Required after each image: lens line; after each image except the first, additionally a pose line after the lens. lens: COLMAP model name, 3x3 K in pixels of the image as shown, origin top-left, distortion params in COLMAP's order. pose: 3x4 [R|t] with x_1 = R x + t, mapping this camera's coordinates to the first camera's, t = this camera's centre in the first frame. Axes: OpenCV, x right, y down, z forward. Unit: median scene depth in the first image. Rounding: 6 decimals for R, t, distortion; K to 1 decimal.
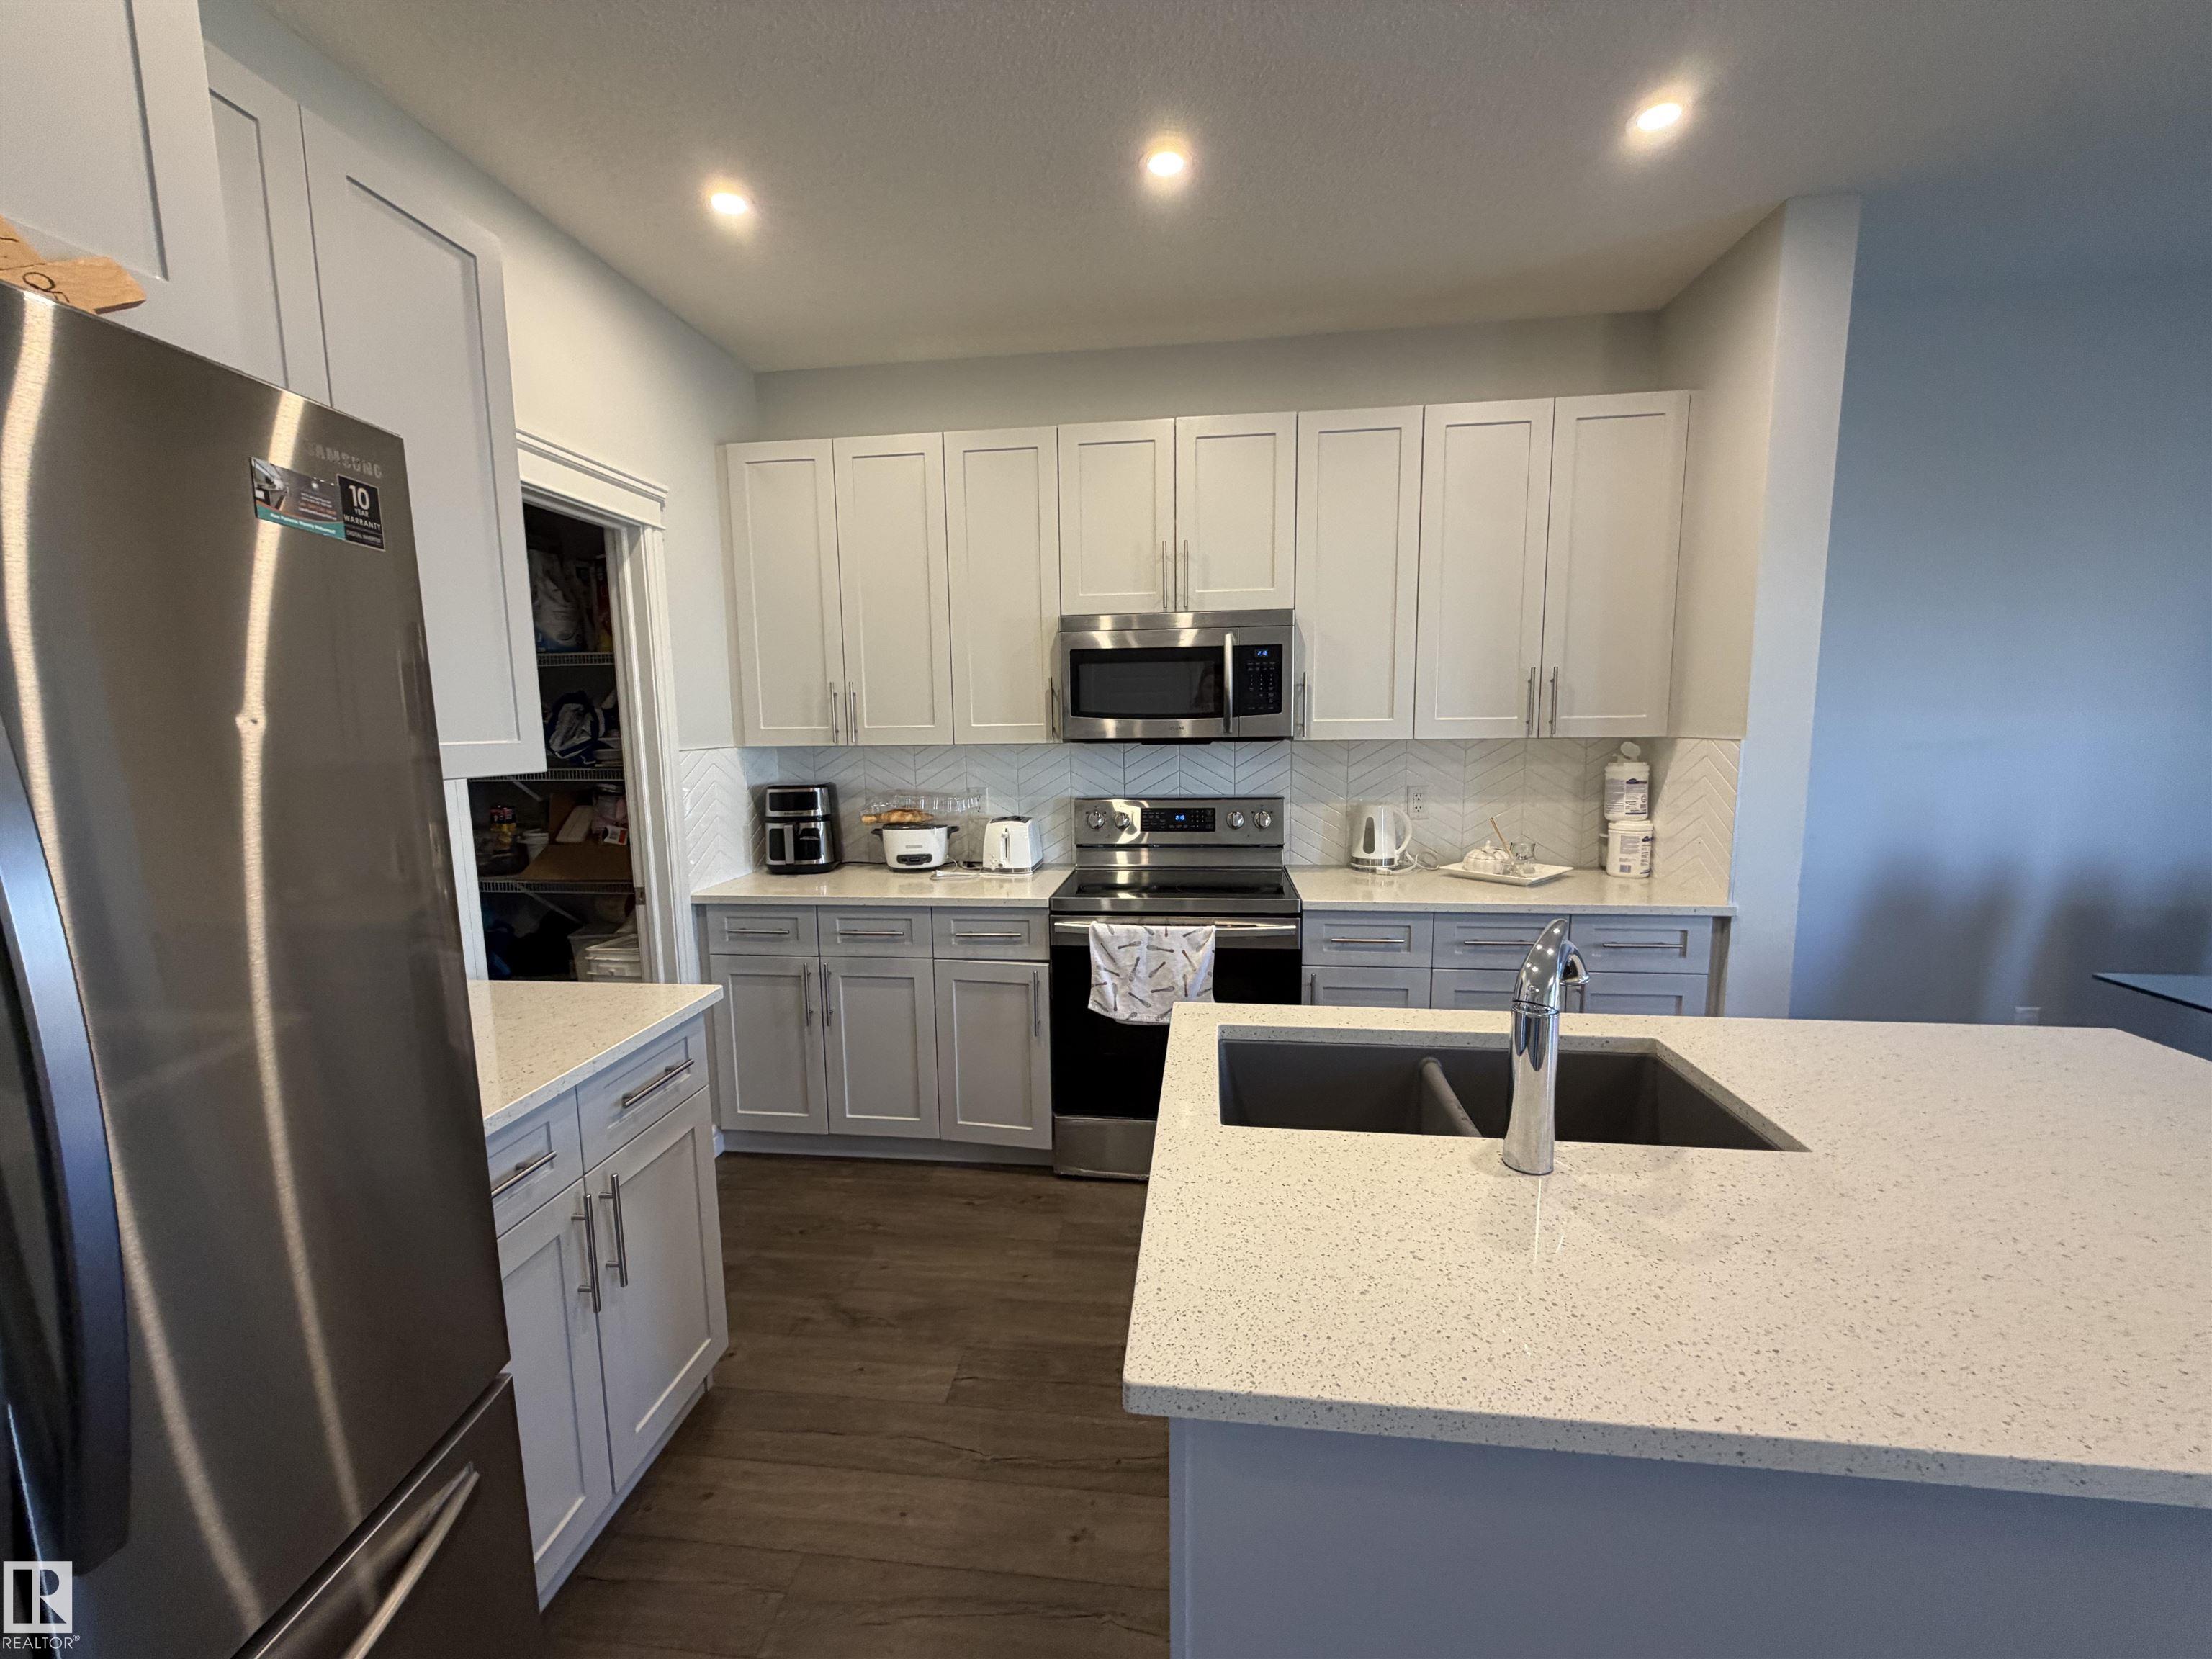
lens RADIAL K [[884.0, 0, 1094.6], [0, 884.0, 828.8], [0, 0, 1]] dist [0.003564, -0.000586]
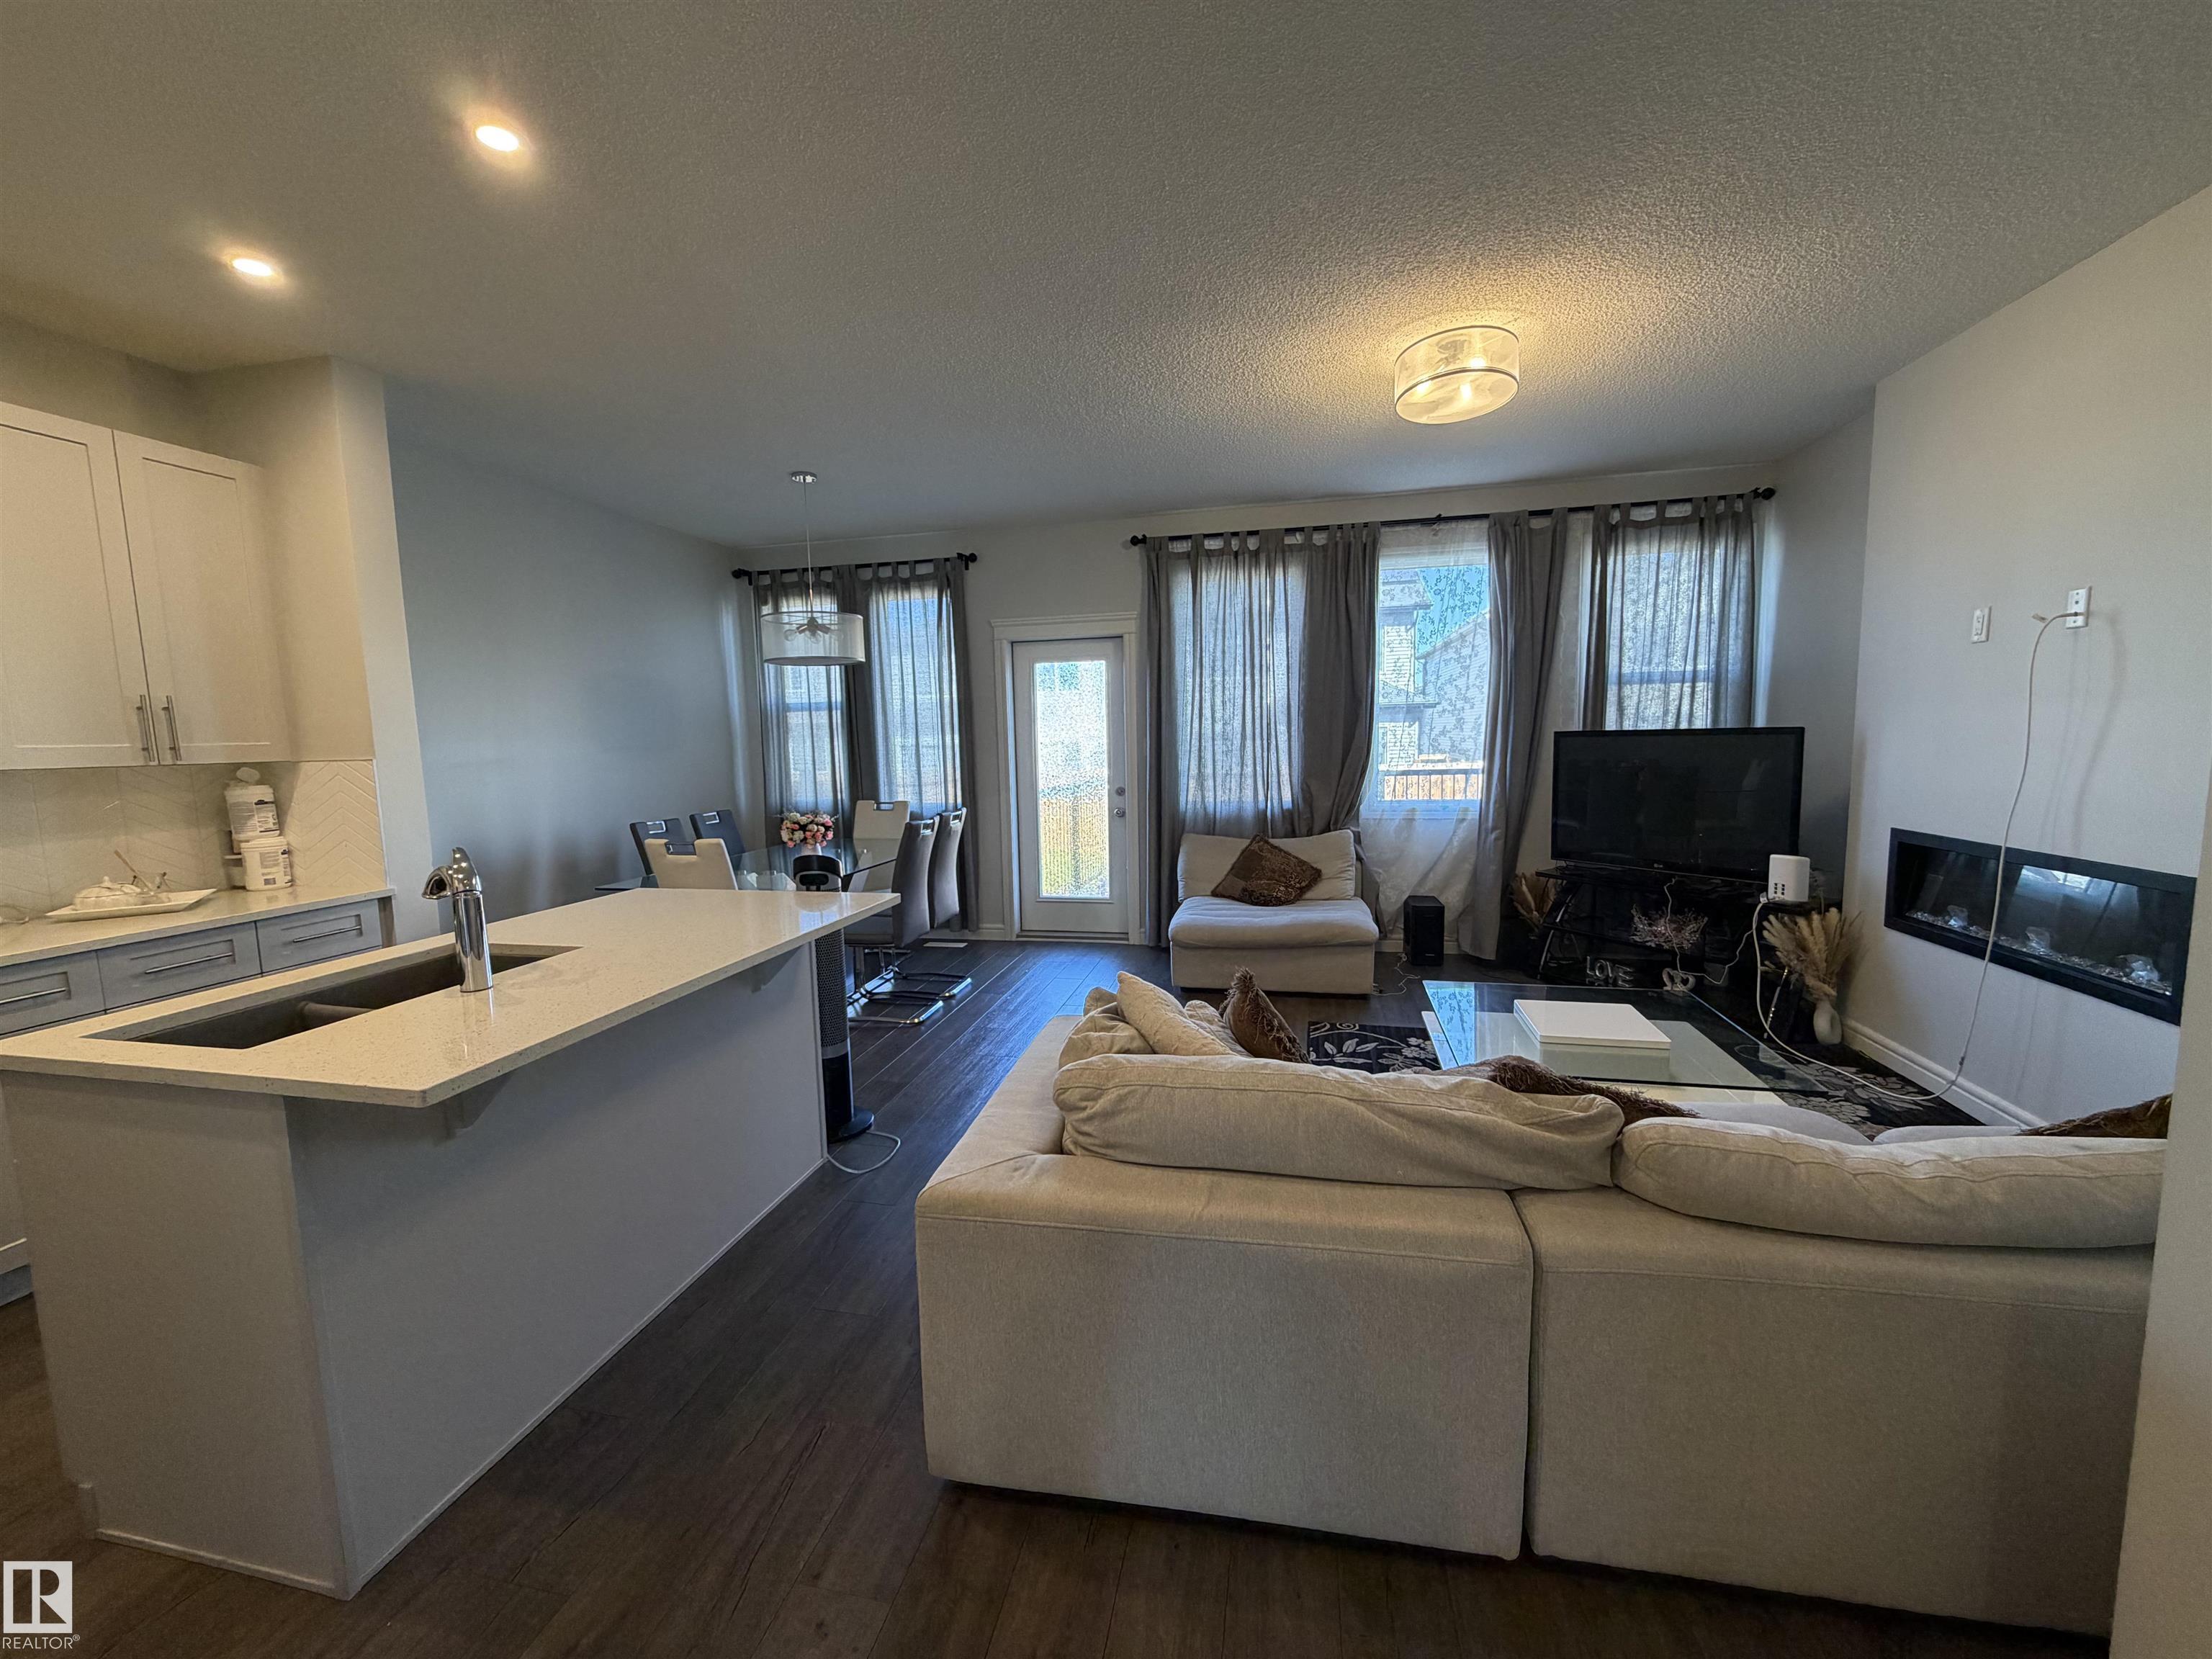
lens RADIAL K [[884.0, 0, 1098.3], [0, 884.0, 832.2], [0, 0, 1]] dist [0.003564, -0.000586]
pose [[0.098562, -0.099133, 0.990181, -0.395806], [0.147576, 0.985480, 0.083973, 0.045426], [-0.984128, 0.137850, 0.111760, -0.150678]]
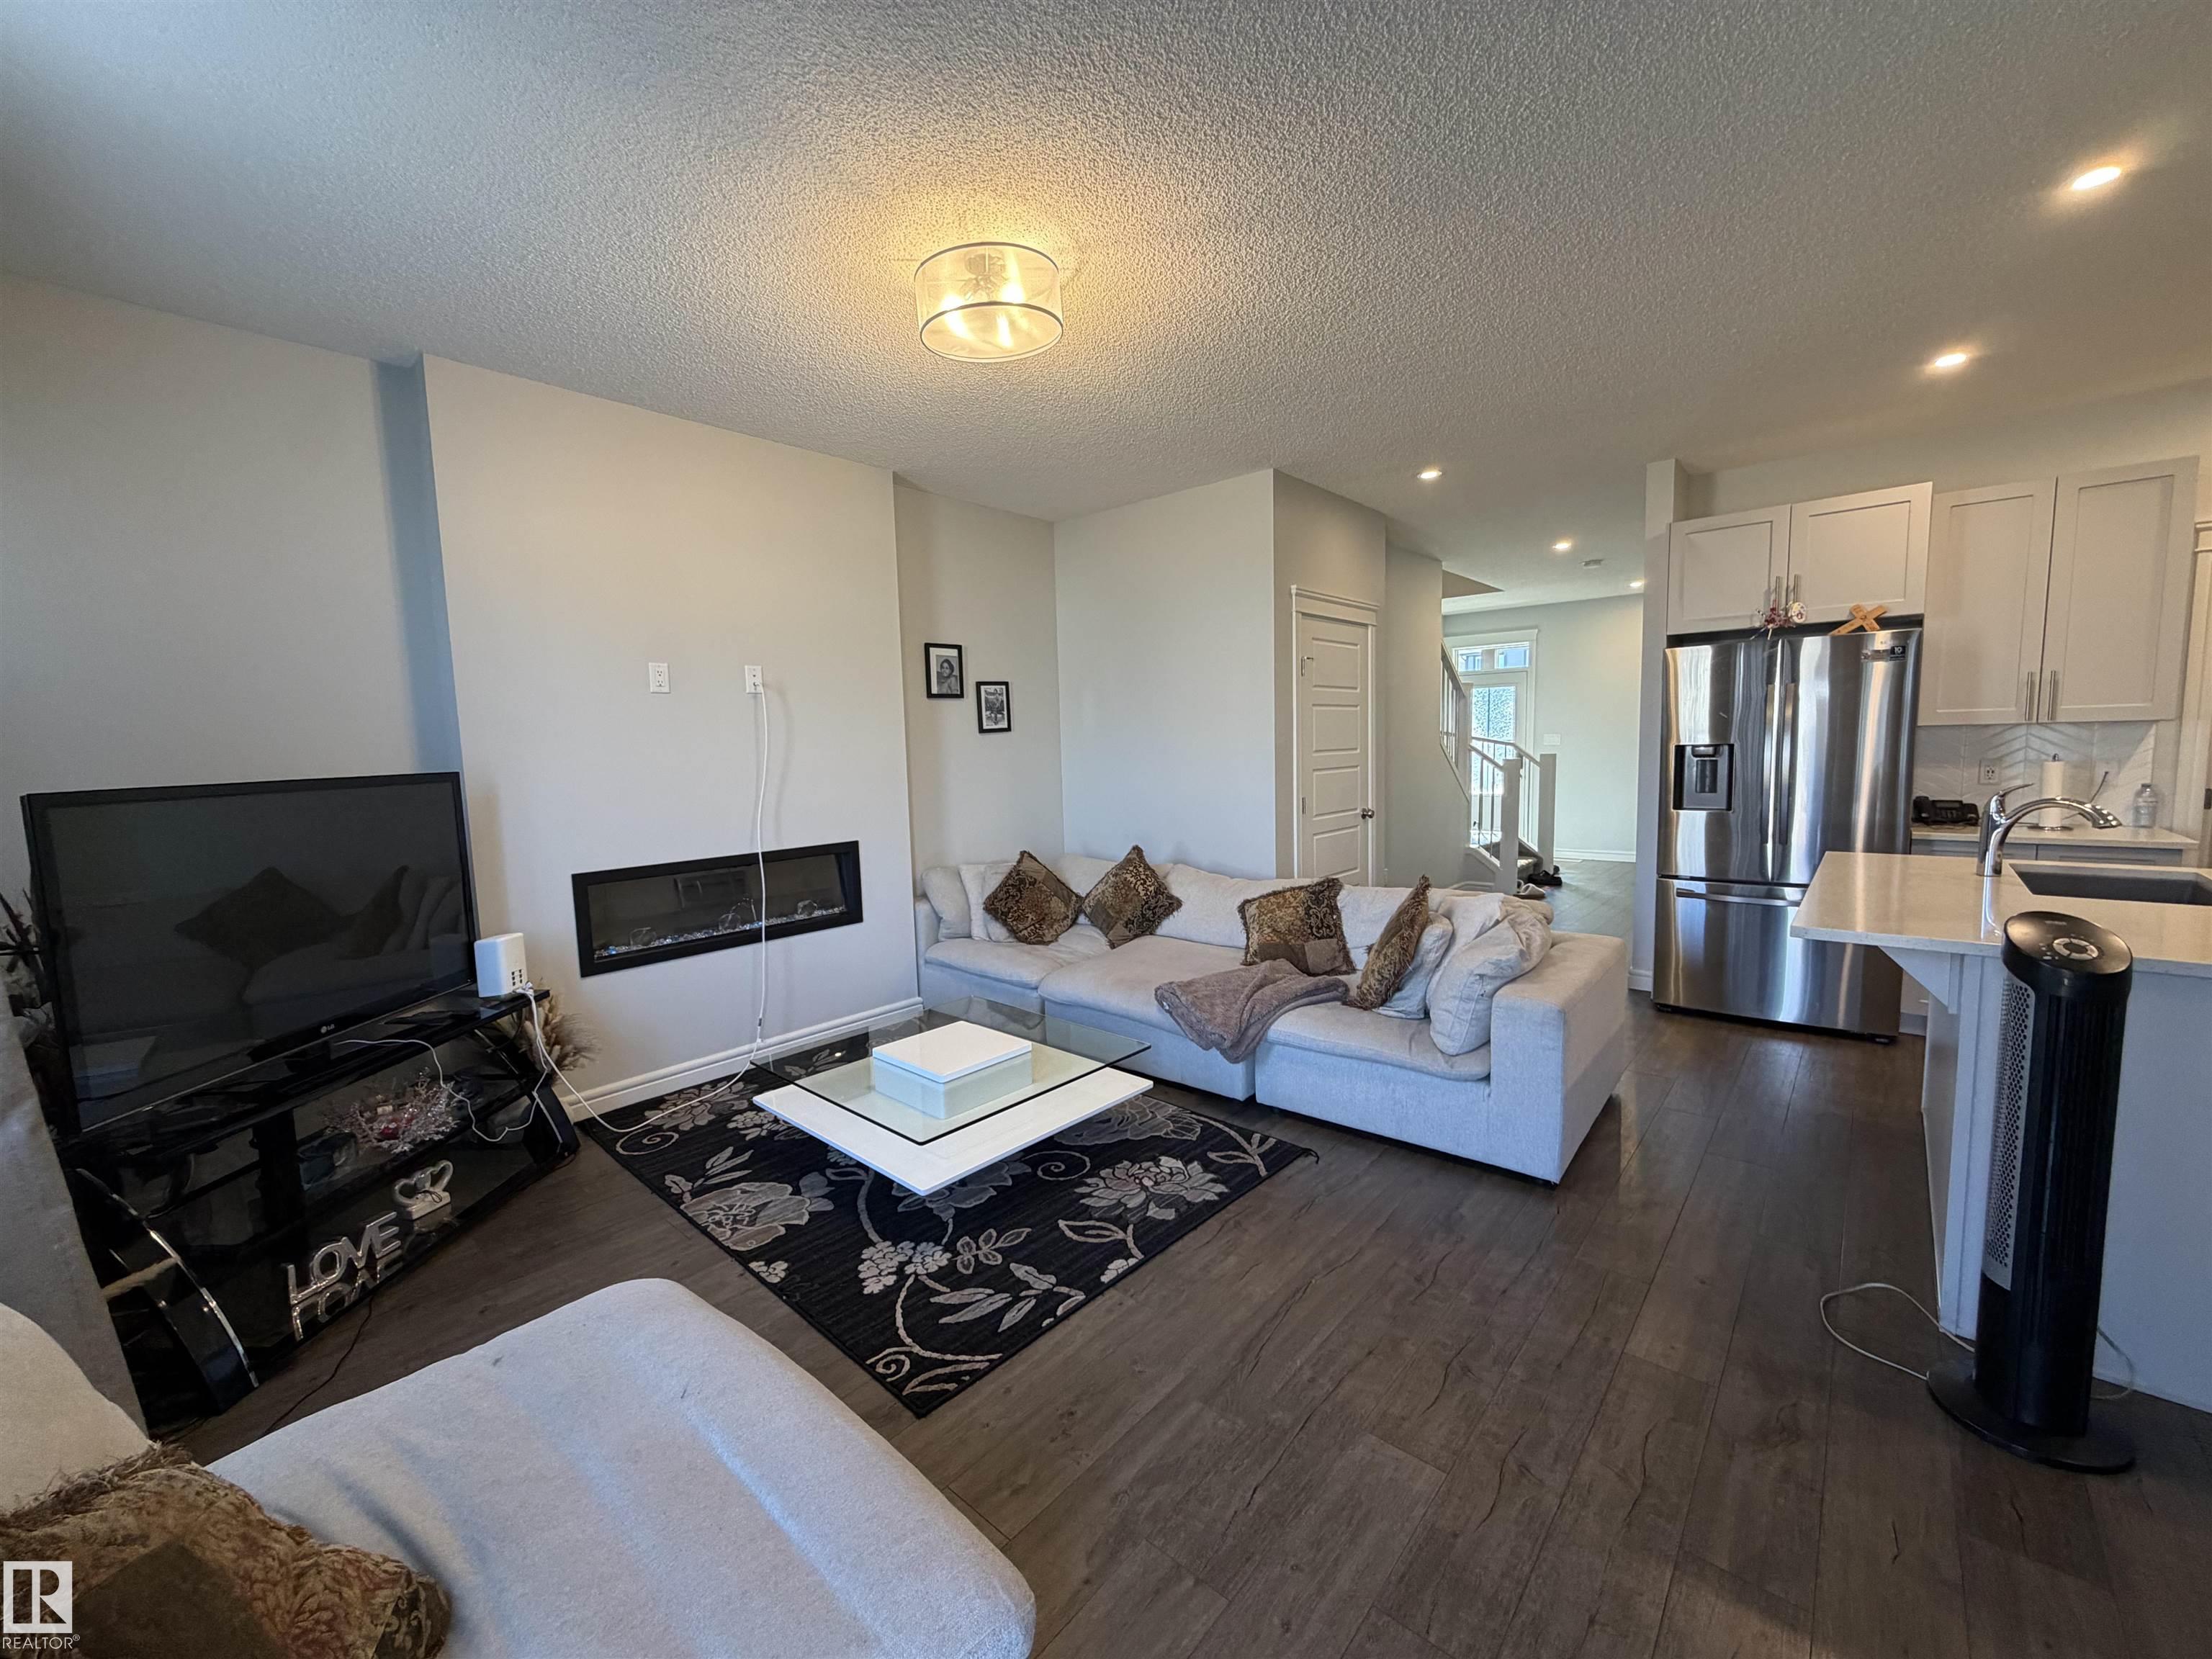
lens RADIAL K [[884.0, 0, 1087.7], [0, 884.0, 832.9], [0, 0, 1]] dist [0.003564, -0.000586]
pose [[-0.578632, 0.109257, -0.808238, 1.515305], [-0.067962, 0.981081, 0.181277, -0.010494], [0.812752, 0.159822, -0.560259, 0.111110]]
